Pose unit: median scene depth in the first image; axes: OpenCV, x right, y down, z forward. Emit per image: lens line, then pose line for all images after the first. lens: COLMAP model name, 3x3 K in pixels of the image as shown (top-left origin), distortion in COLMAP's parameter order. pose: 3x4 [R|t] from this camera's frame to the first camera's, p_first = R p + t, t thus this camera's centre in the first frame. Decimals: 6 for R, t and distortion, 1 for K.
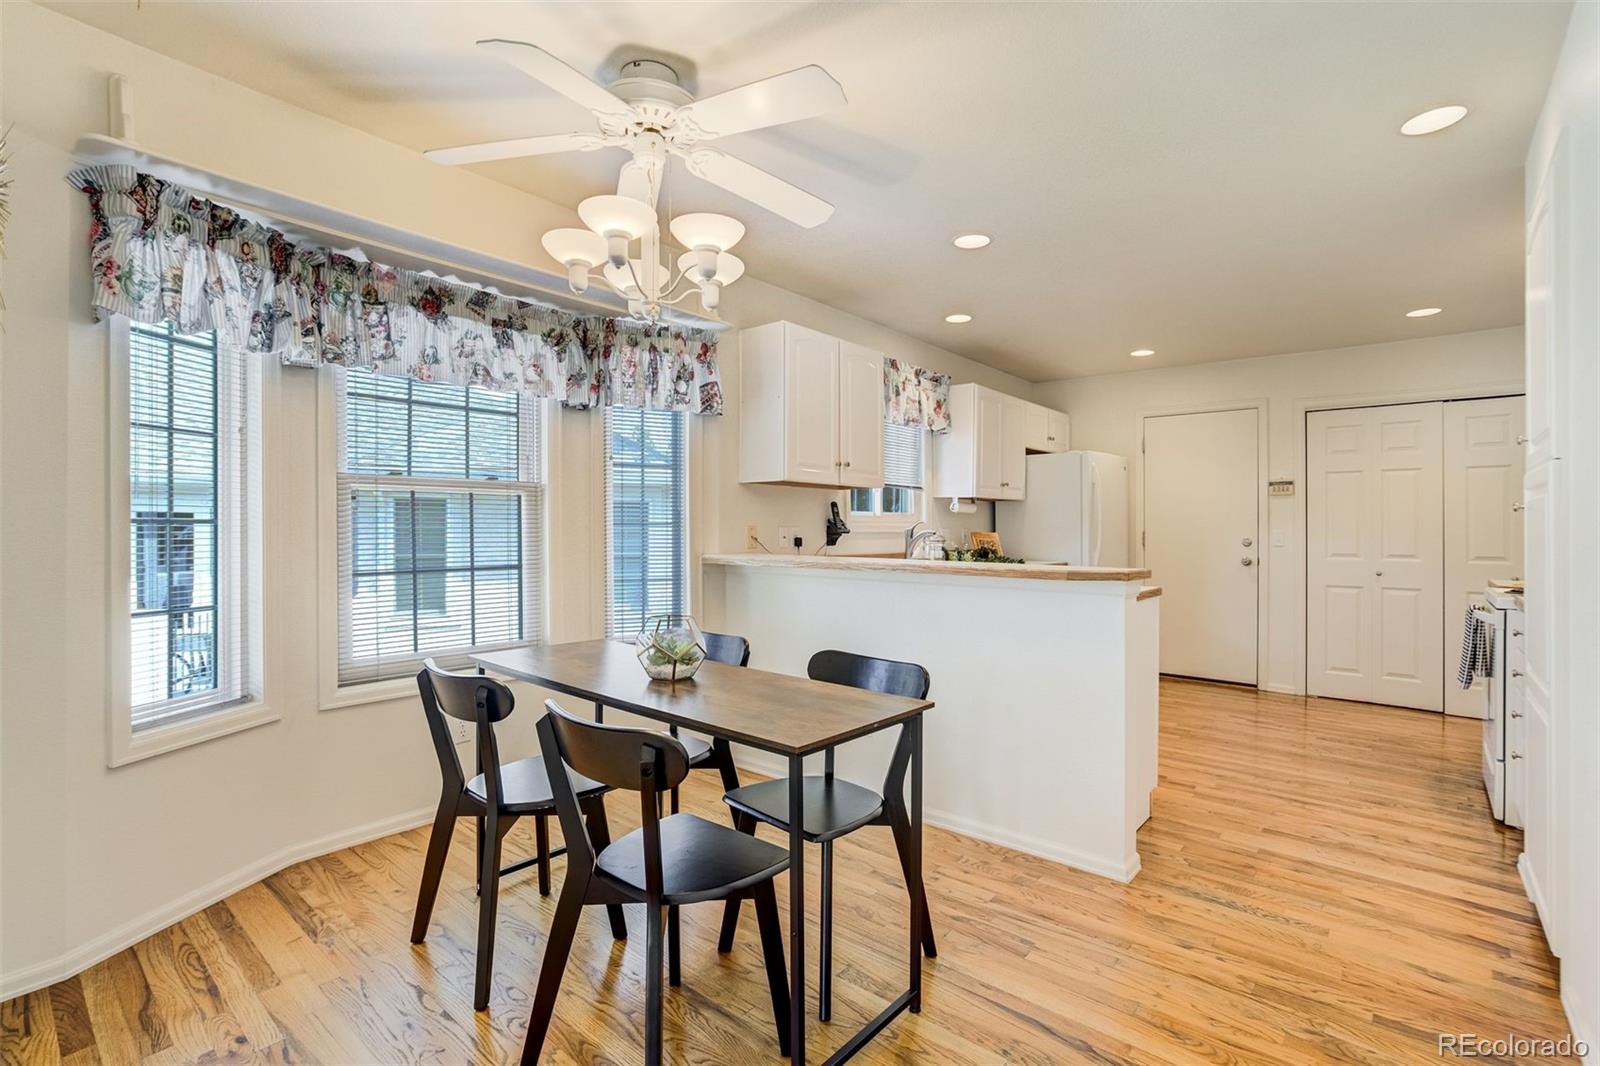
lens RADIAL K [[740.8, 0, 800.0], [0, 740.8, 533.0], [0, 0, 1]] dist [-0.067224, 0.021238]
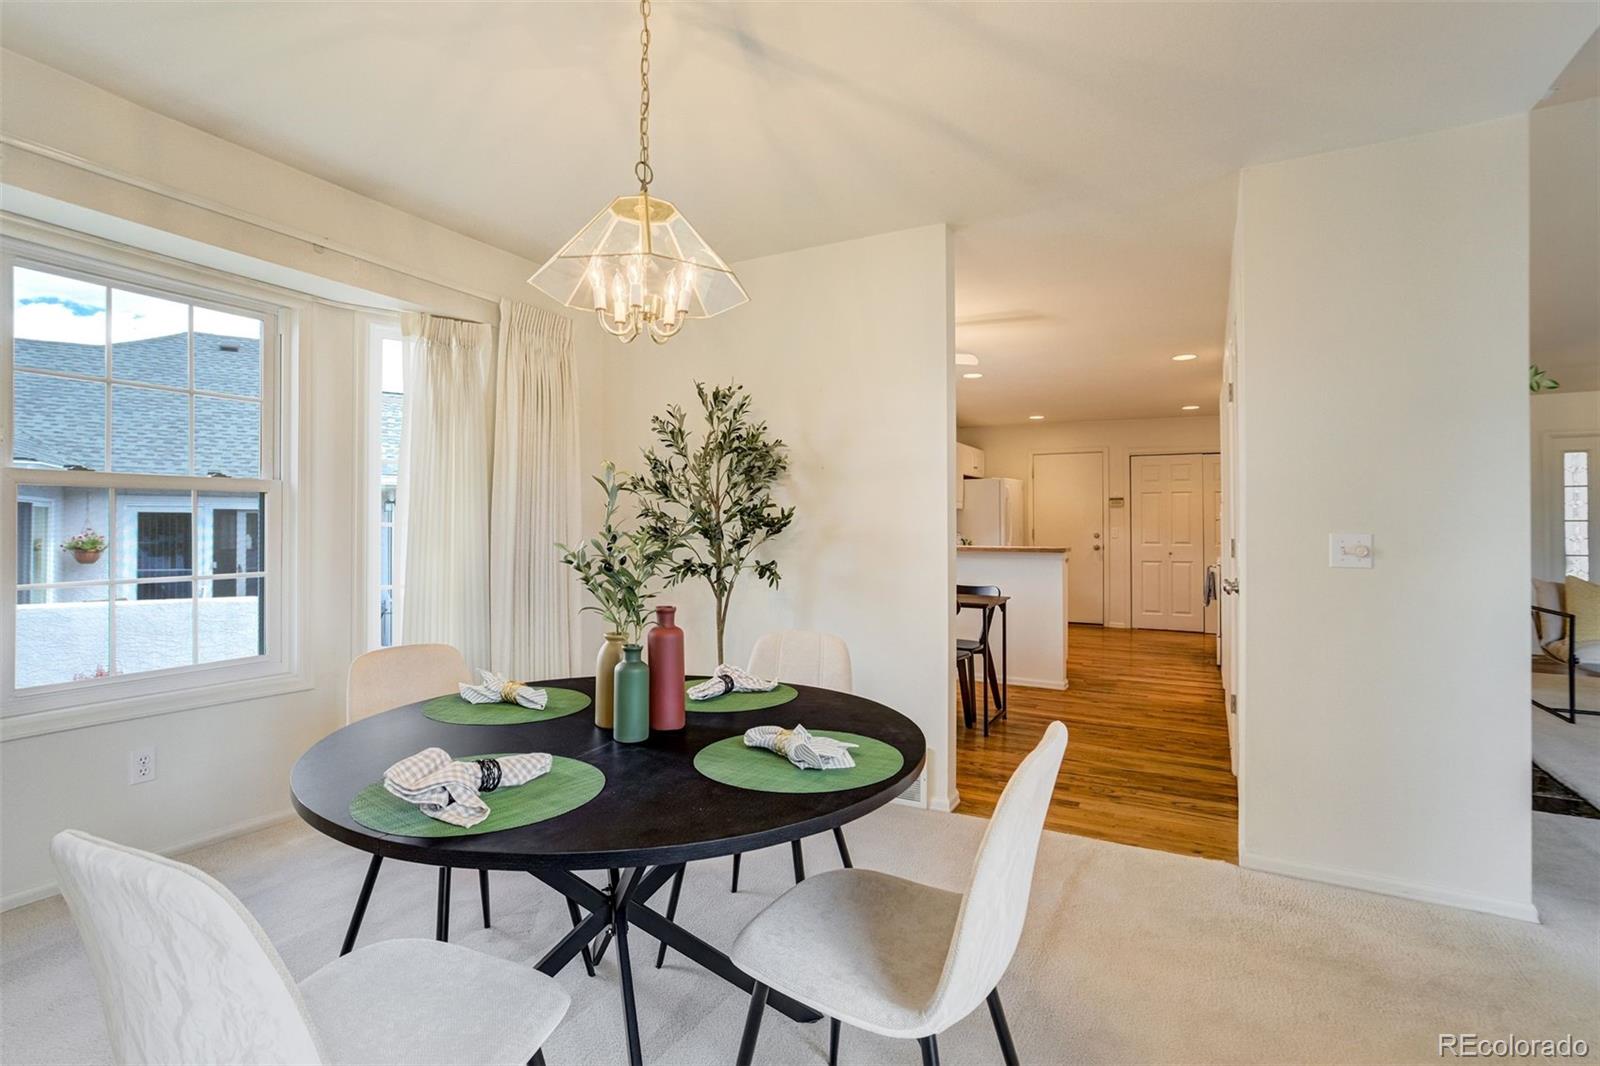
lens RADIAL K [[752.0, 0, 812.9], [0, 752.0, 521.6], [0, 0, 1]] dist [-0.050451, 0.020288]
pose [[0.975713, -0.001881, 0.219045, -0.669100], [0.004032, 0.999948, -0.009372, -0.009273], [-0.219016, 0.010027, 0.975670, -0.890249]]
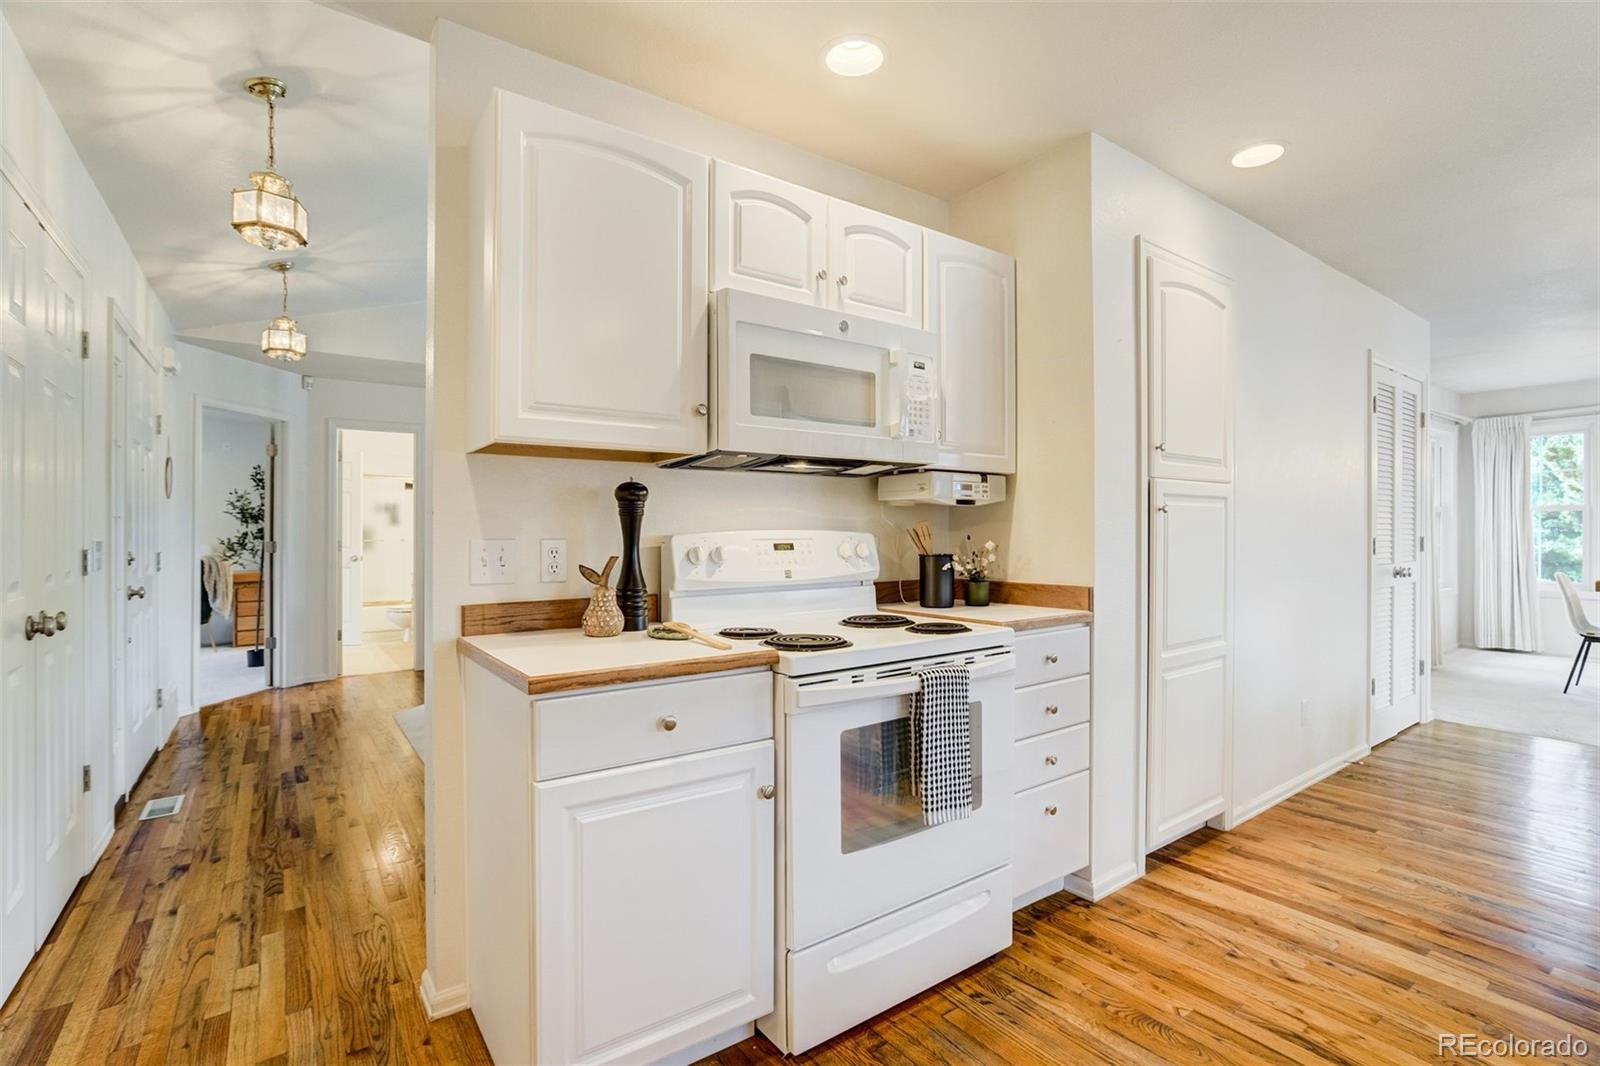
lens RADIAL K [[745.6, 0, 804.8], [0, 745.6, 517.8], [0, 0, 1]] dist [-0.003084, 0.000218]
pose [[-0.975244, -0.004915, 0.221078, 1.033553], [-0.006003, 0.999973, -0.004251, -0.014494], [-0.221051, -0.005473, -0.975247, 1.783180]]
